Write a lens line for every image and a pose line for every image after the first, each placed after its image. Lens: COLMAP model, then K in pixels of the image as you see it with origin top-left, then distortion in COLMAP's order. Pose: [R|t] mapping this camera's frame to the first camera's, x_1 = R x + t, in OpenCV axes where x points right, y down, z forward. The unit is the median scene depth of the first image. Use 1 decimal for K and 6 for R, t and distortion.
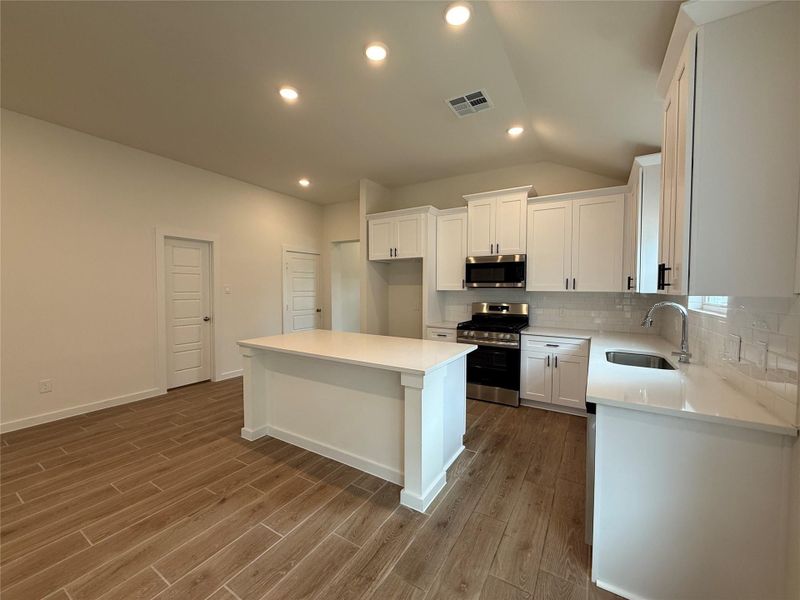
lens RADIAL K [[320.0, 0, 398.8], [0, 320.0, 298.2], [0, 0, 1]] dist [-0.000770, 0.000364]
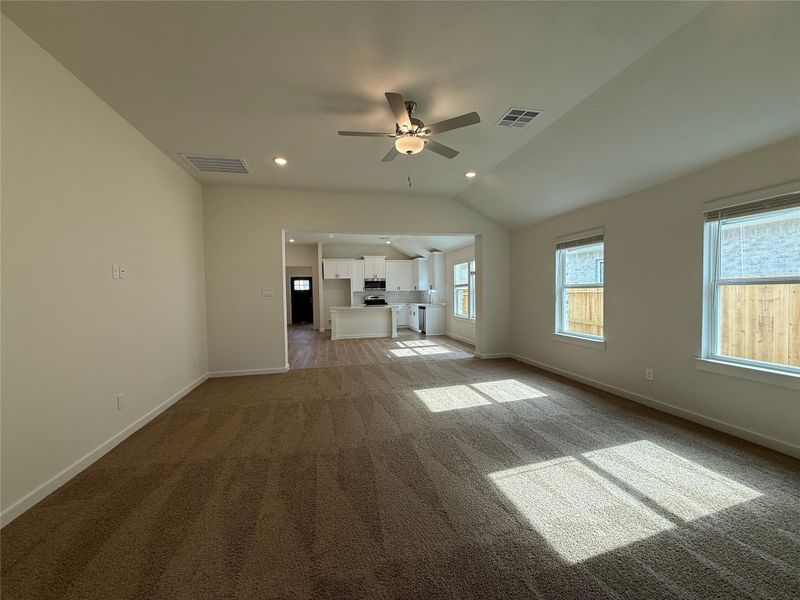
lens RADIAL K [[320.0, 0, 399.0], [0, 320.0, 301.9], [0, 0, 1]] dist [-0.000770, 0.000364]
pose [[0.712121, -0.040270, 0.700901, -1.709431], [0.042828, 0.998986, 0.013883, 0.046298], [-0.700749, 0.020132, 0.713124, -1.279846]]
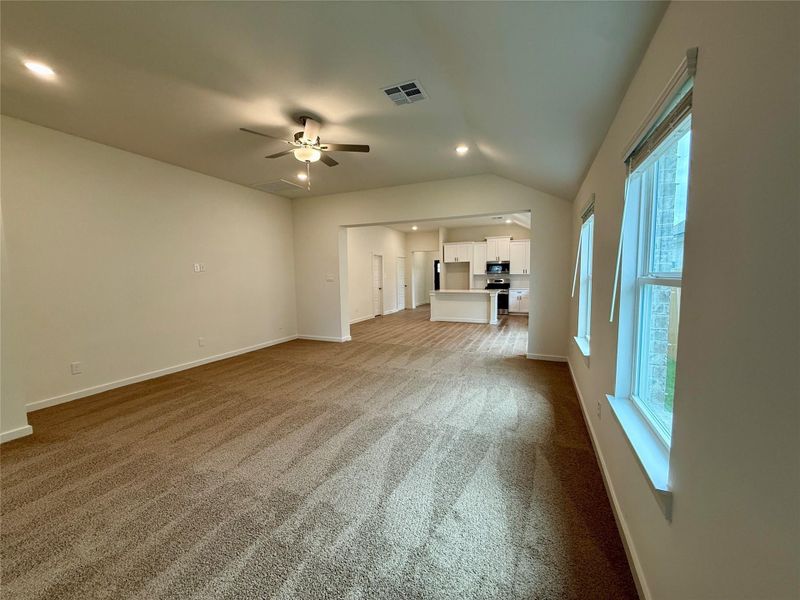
lens RADIAL K [[320.0, 0, 398.9], [0, 320.0, 301.0], [0, 0, 1]] dist [-0.000770, 0.000364]
pose [[0.989644, -0.029360, 0.140510, -1.001511], [0.021976, 0.998309, 0.053820, 0.040731], [-0.141853, -0.050175, 0.988615, -1.702995]]
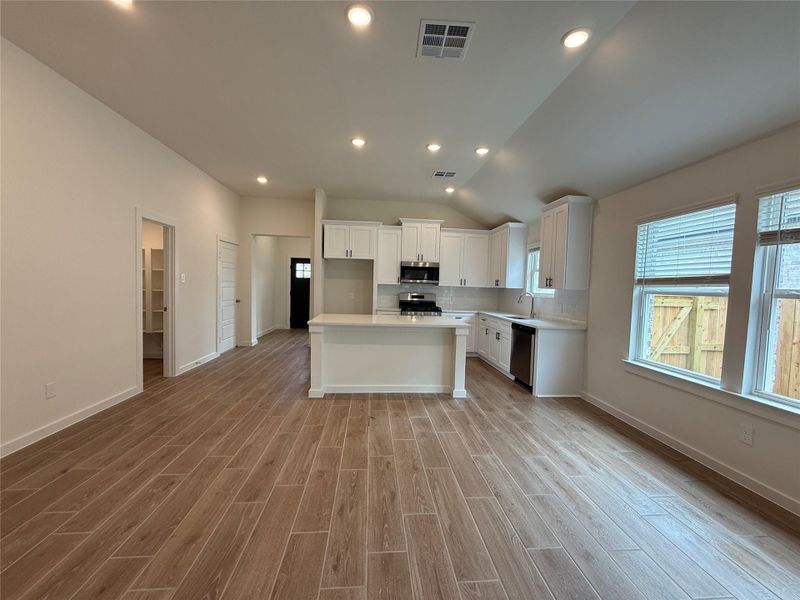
lens RADIAL K [[320.0, 0, 398.6], [0, 320.0, 299.3], [0, 0, 1]] dist [-0.000770, 0.000364]
pose [[0.802654, -0.006994, 0.596403, -0.768322], [-0.007313, 0.999741, 0.021565, 0.012177], [-0.596400, -0.021671, 0.802395, -0.176021]]
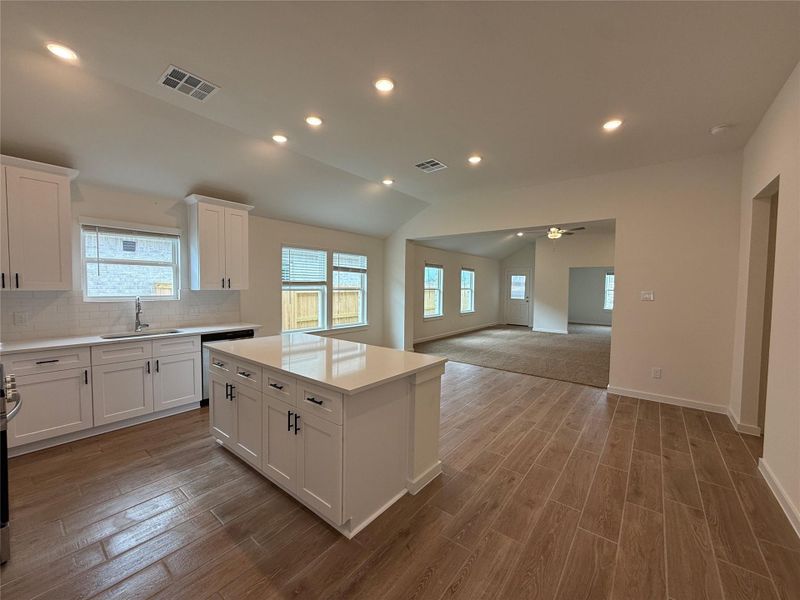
lens RADIAL K [[320.0, 0, 399.0], [0, 320.0, 298.1], [0, 0, 1]] dist [-0.000770, 0.000364]
pose [[-0.992493, -0.022875, 0.120144, -0.377726], [-0.014368, 0.997358, 0.071202, -0.063435], [-0.121455, 0.068941, -0.990200, 1.453119]]
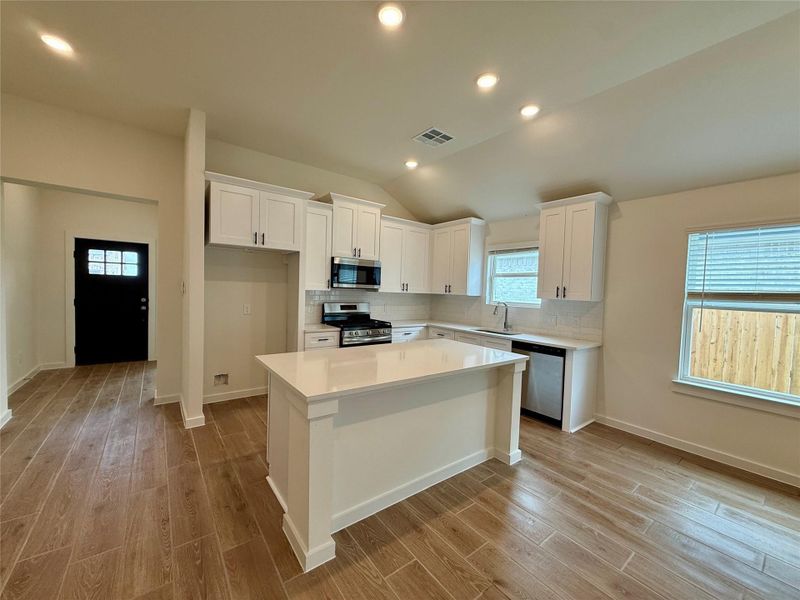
lens RADIAL K [[320.0, 0, 398.9], [0, 320.0, 299.3], [0, 0, 1]] dist [-0.000770, 0.000364]
pose [[0.358562, -0.023519, 0.933209, -0.739667], [-0.004278, 0.999631, 0.026837, -0.029972], [-0.933496, -0.013615, 0.358329, 0.536639]]
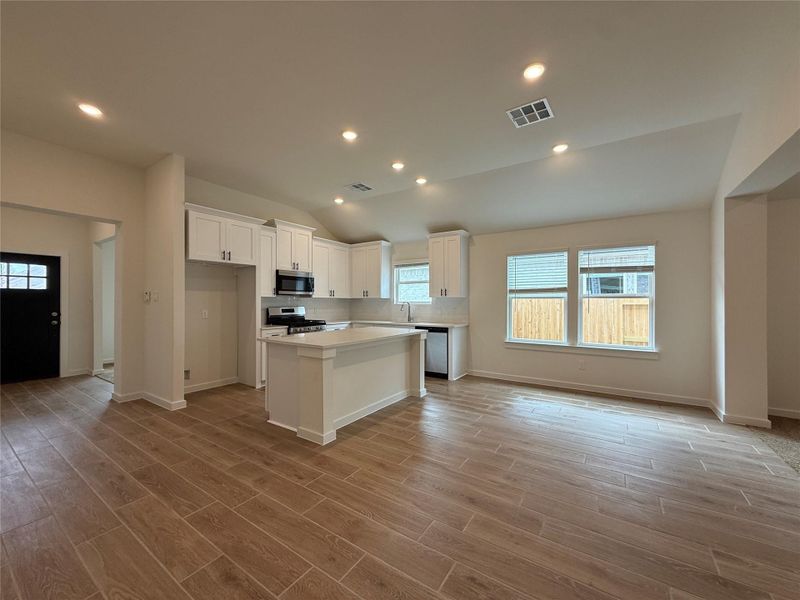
lens RADIAL K [[320.0, 0, 399.3], [0, 320.0, 298.9], [0, 0, 1]] dist [-0.000770, 0.000364]
pose [[0.036367, 0.003965, 0.999331, -1.158814], [0.030523, 0.999521, -0.005077, 0.004216], [-0.998872, 0.030687, 0.036229, 0.579595]]
